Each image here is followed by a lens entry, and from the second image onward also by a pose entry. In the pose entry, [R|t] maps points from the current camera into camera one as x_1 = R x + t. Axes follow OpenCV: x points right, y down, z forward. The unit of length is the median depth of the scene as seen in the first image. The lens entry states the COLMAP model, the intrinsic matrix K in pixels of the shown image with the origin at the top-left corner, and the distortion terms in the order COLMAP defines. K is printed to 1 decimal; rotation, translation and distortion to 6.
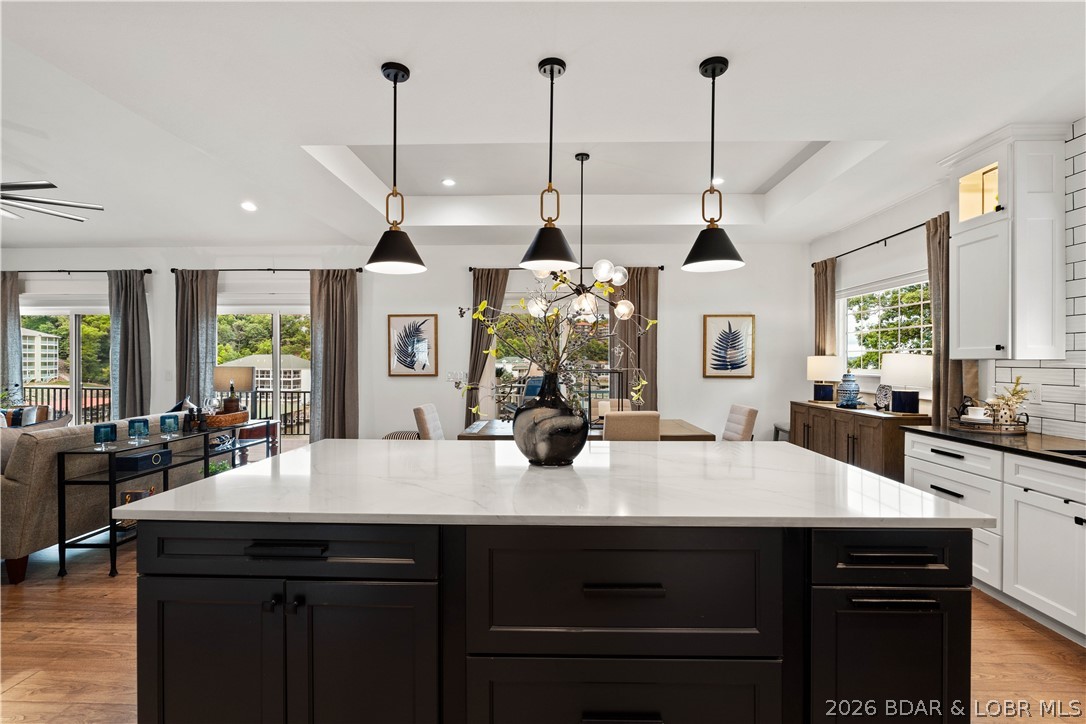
lens RADIAL K [[496.8, 0, 548.4], [0, 496.8, 352.5], [0, 0, 1]] dist [-0.009599, 0.001369]
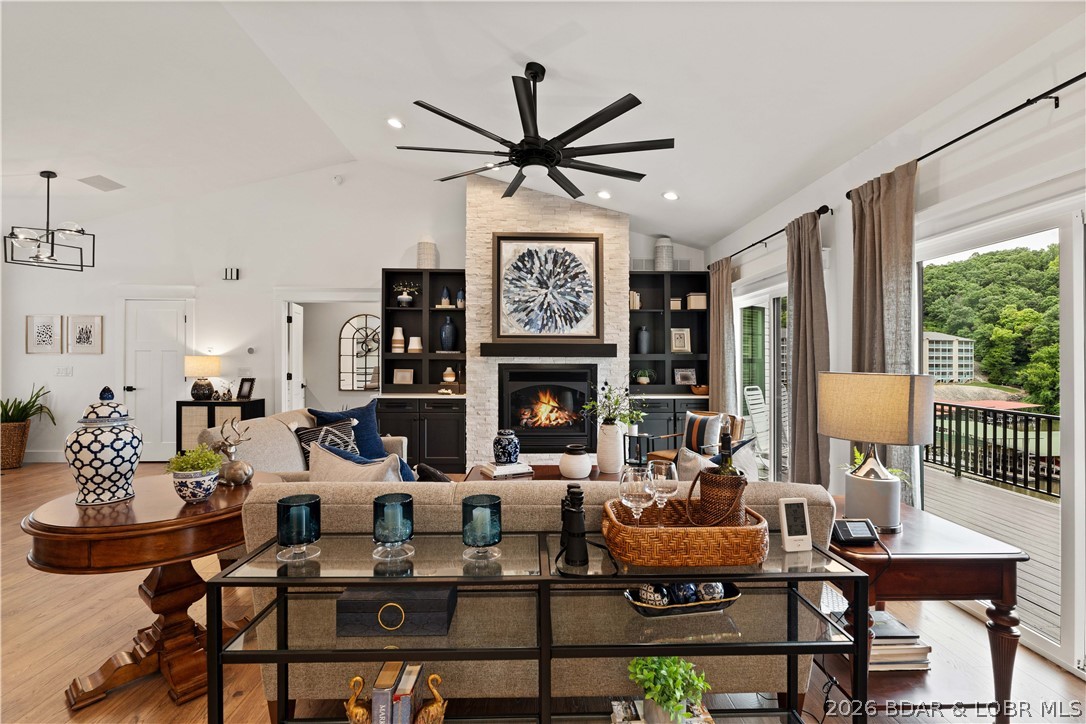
lens RADIAL K [[496.8, 0, 546.8], [0, 496.8, 363.4], [0, 0, 1]] dist [-0.009599, 0.001369]
pose [[0.062161, 0.005332, -0.998052, -0.232039], [0.010982, 0.999922, 0.006026, 0.015425], [0.998006, -0.011335, 0.062097, 0.635822]]
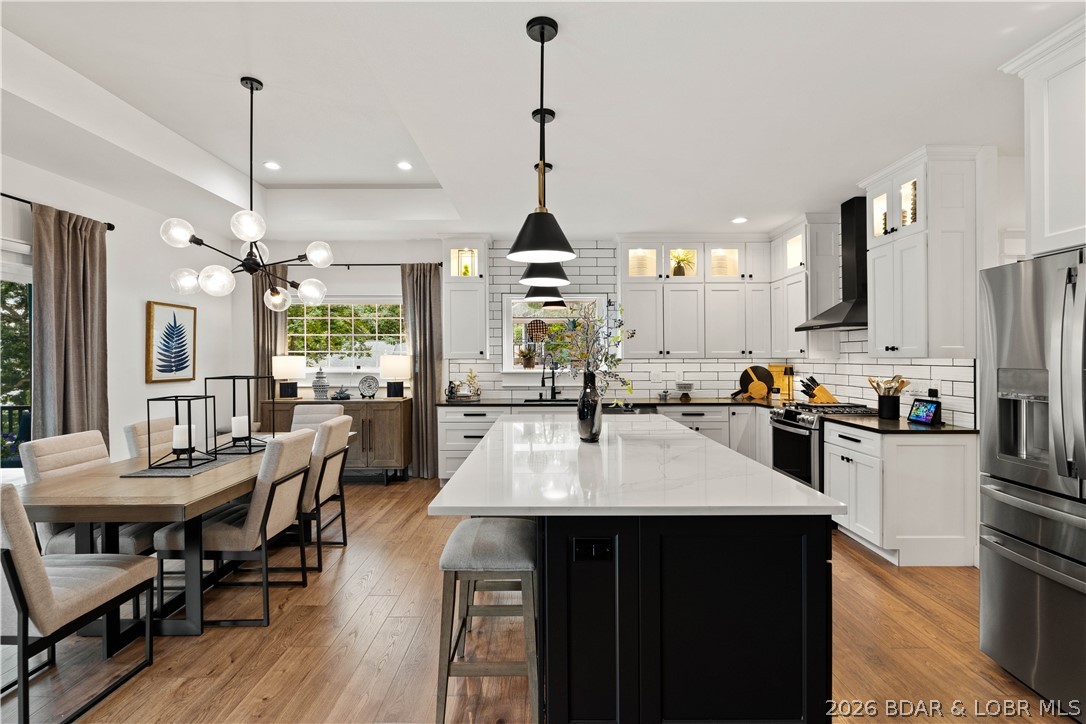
lens RADIAL K [[496.8, 0, 546.3], [0, 496.8, 359.3], [0, 0, 1]] dist [-0.009599, 0.001369]
pose [[-0.026462, -0.003180, 0.999645, -0.468866], [-0.014148, 0.999896, 0.002807, 0.002554], [-0.999550, -0.014069, -0.026505, 0.408368]]
